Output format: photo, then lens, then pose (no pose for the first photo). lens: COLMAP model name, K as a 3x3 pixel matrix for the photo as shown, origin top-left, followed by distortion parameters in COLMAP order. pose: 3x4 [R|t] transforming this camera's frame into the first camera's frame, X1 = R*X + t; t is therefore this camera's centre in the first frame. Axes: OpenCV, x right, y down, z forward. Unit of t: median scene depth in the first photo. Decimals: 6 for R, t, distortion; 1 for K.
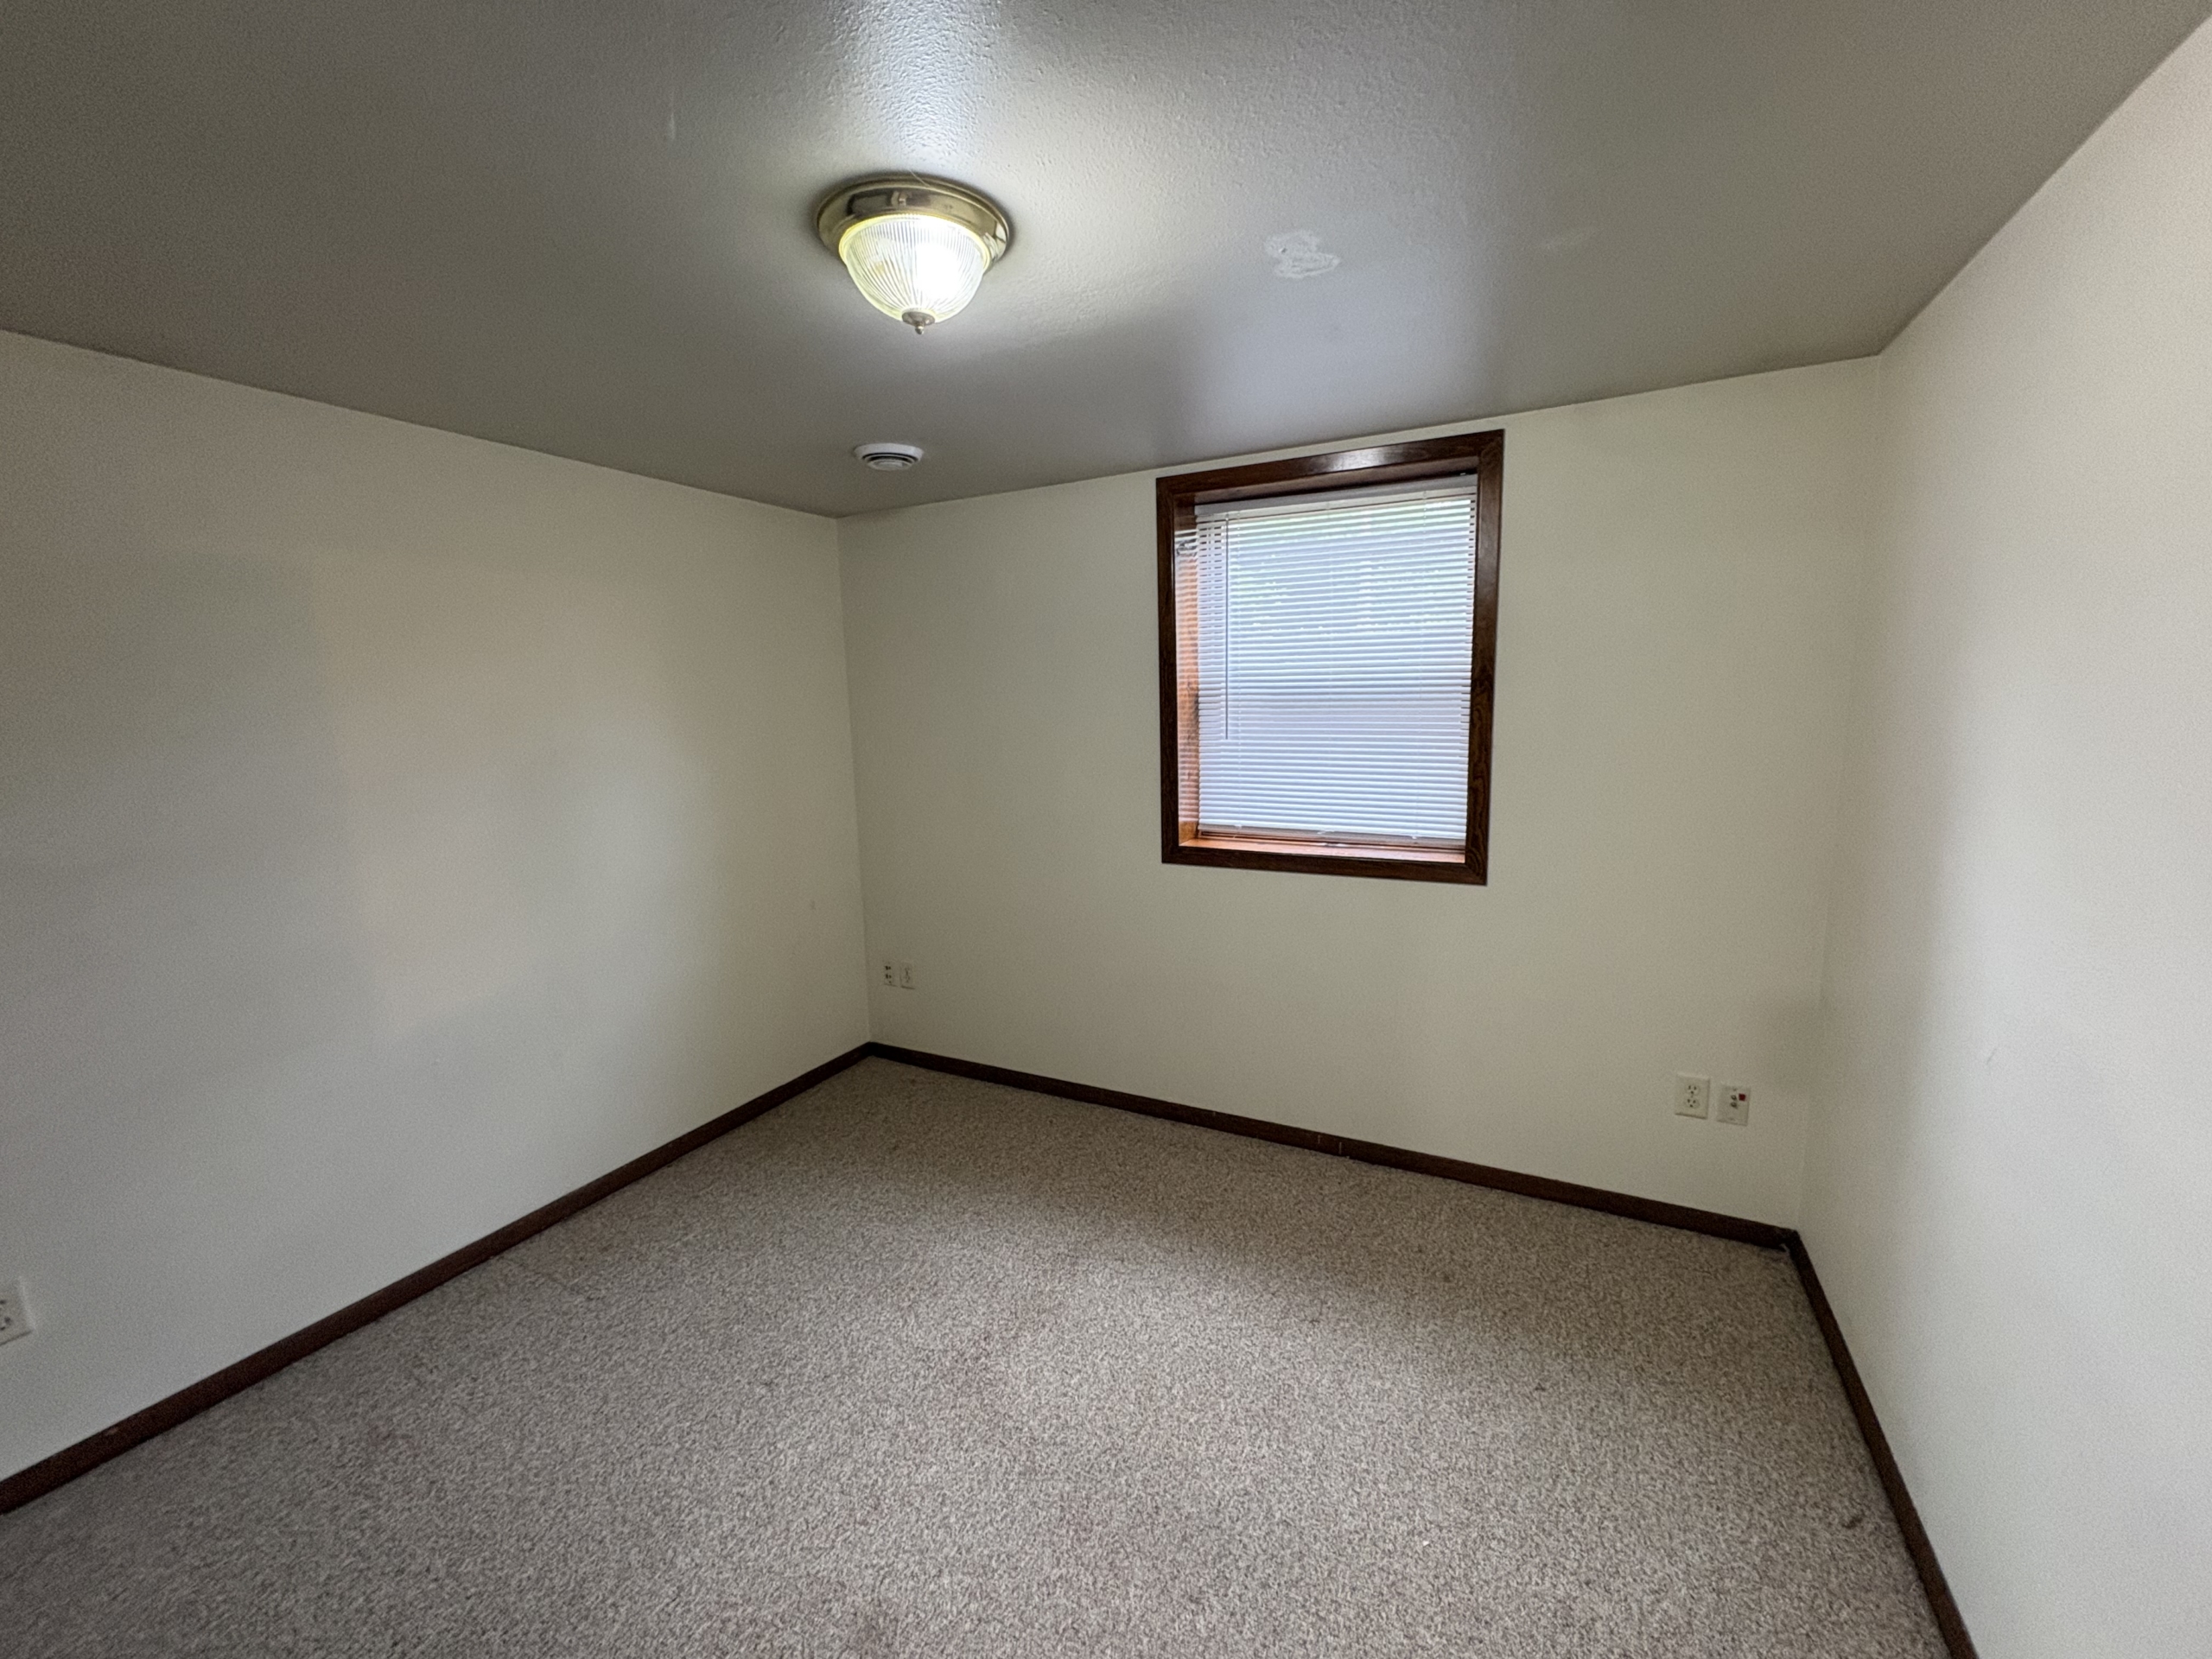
lens RADIAL K [[880.9, 0, 1103.6], [0, 880.9, 825.6], [0, 0, 1]] dist [0.000068, 0.000260]
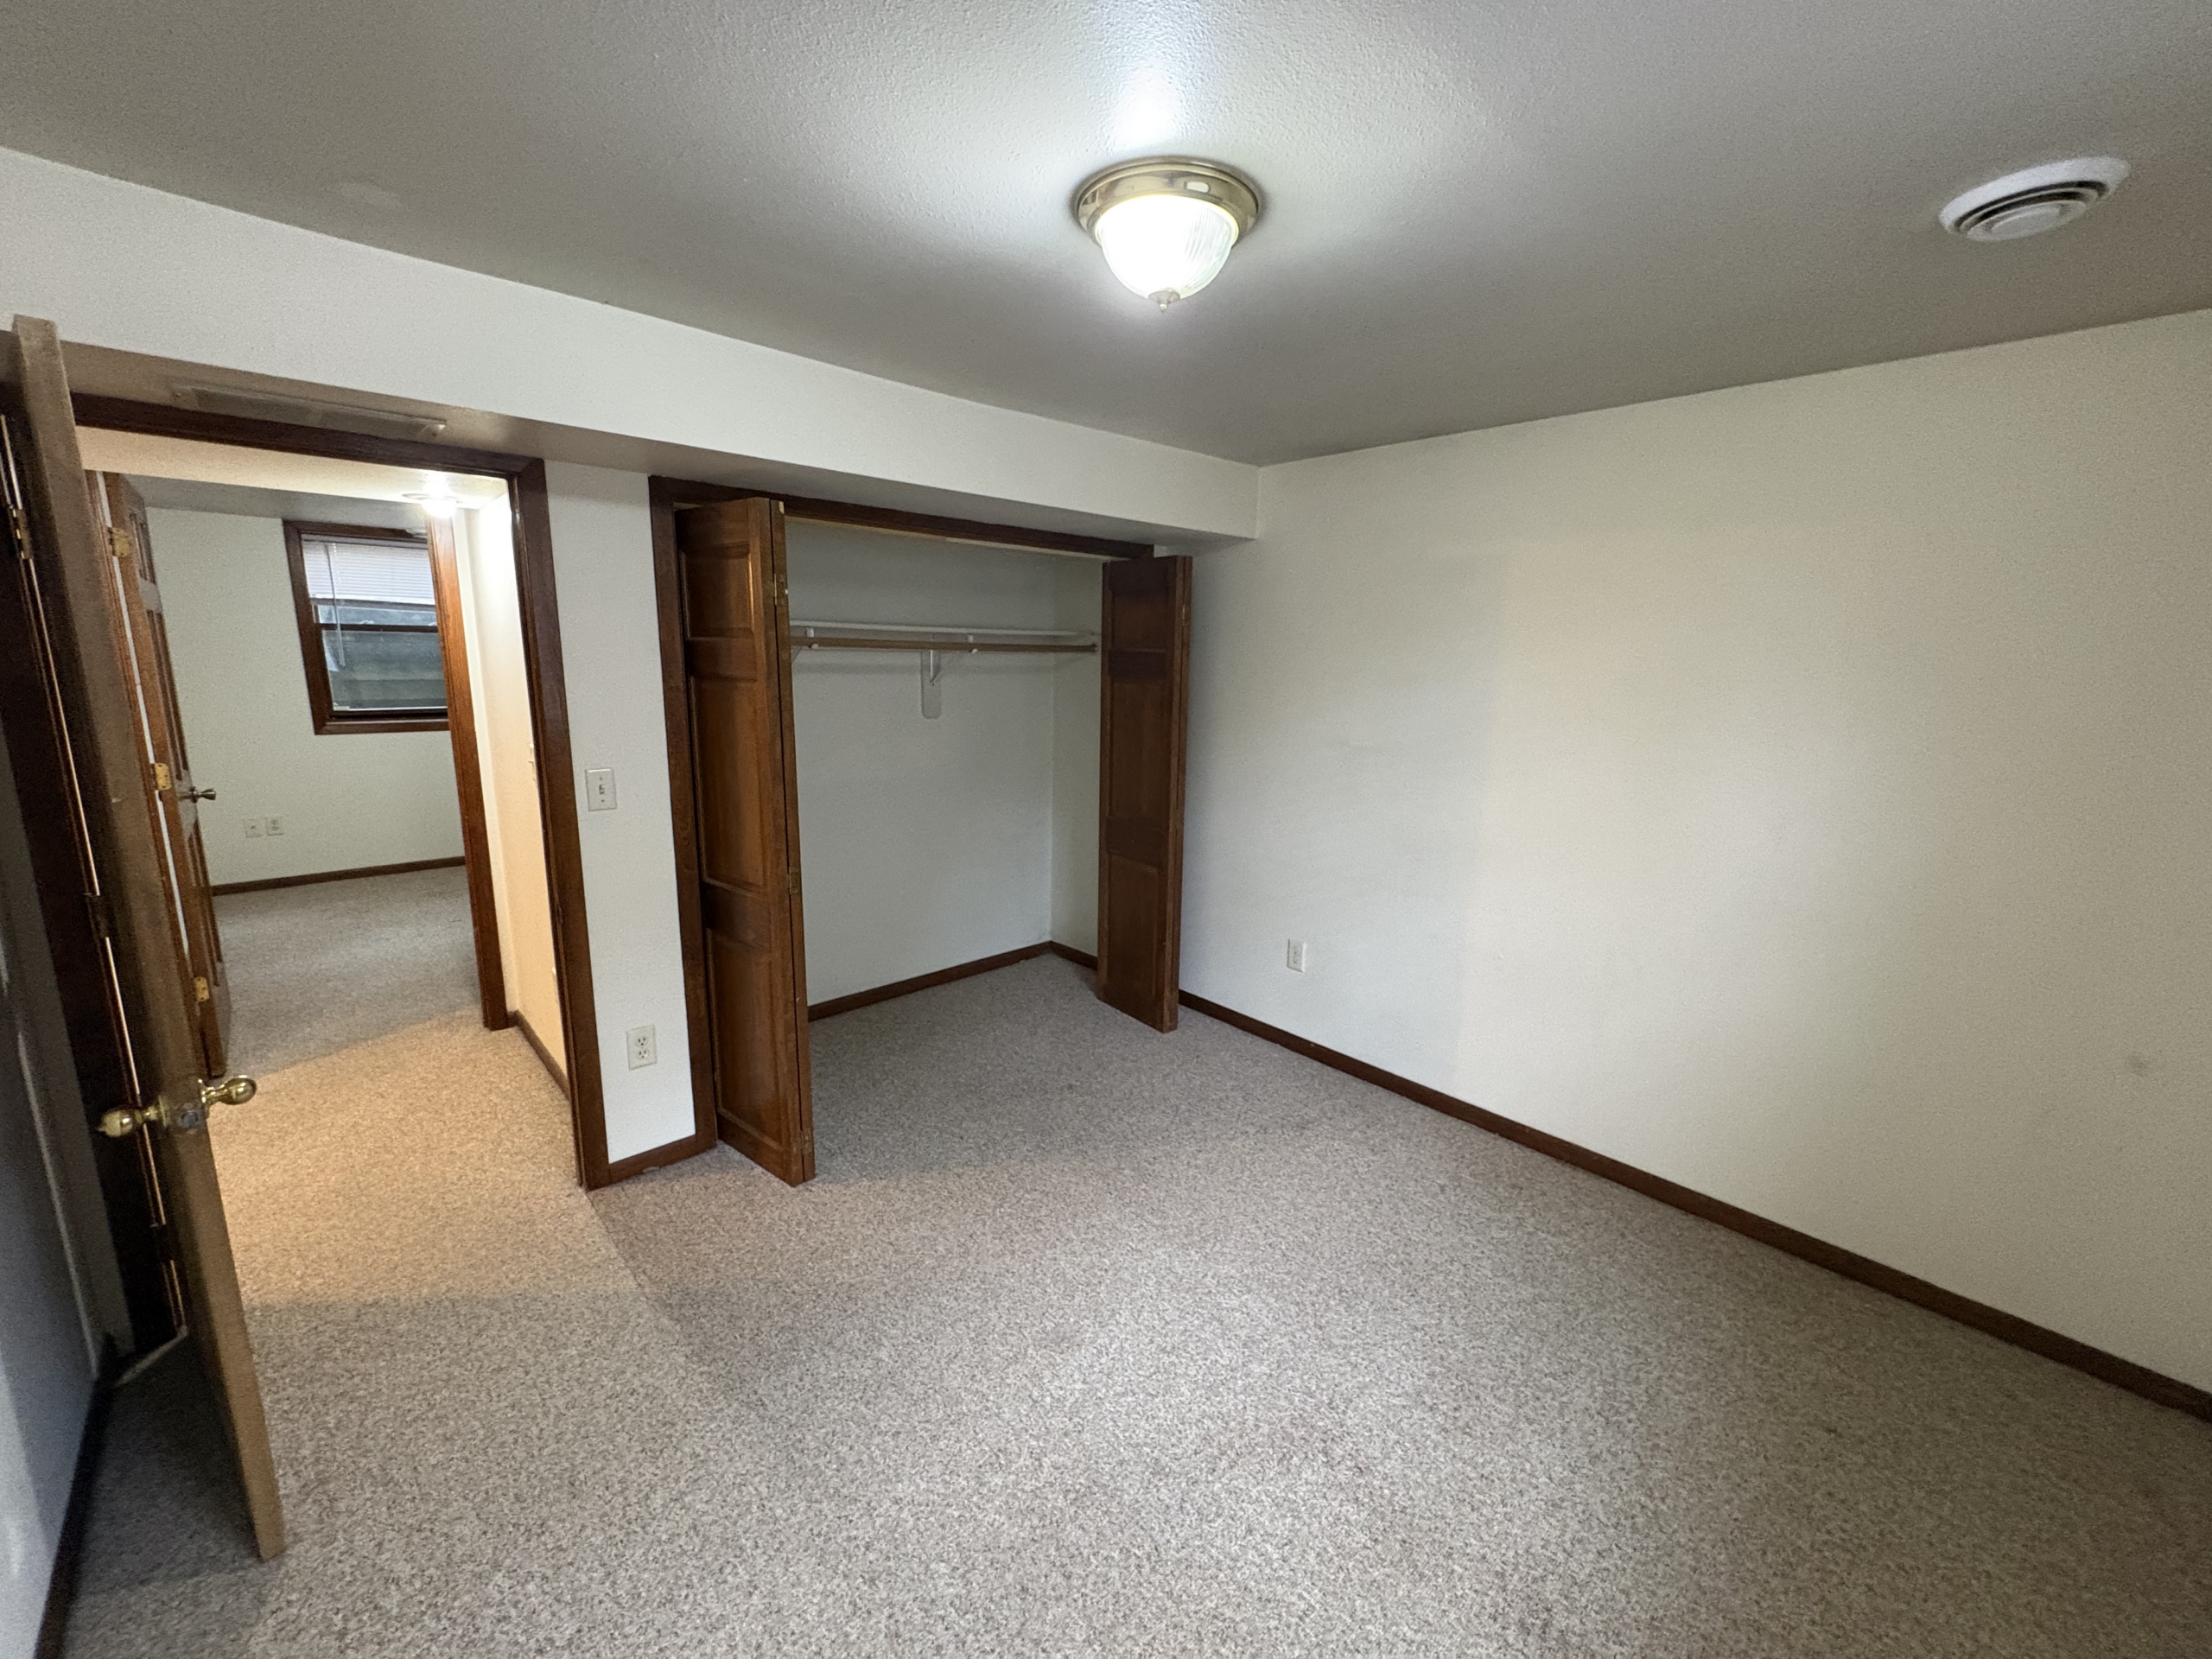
lens RADIAL K [[880.9, 0, 1103.6], [0, 880.9, 825.6], [0, 0, 1]] dist [0.000068, 0.000260]
pose [[-0.341538, 0.190140, -0.920434, 0.641195], [-0.145217, 0.956887, 0.251554, -0.166467], [0.928582, 0.219578, -0.299201, 0.996388]]
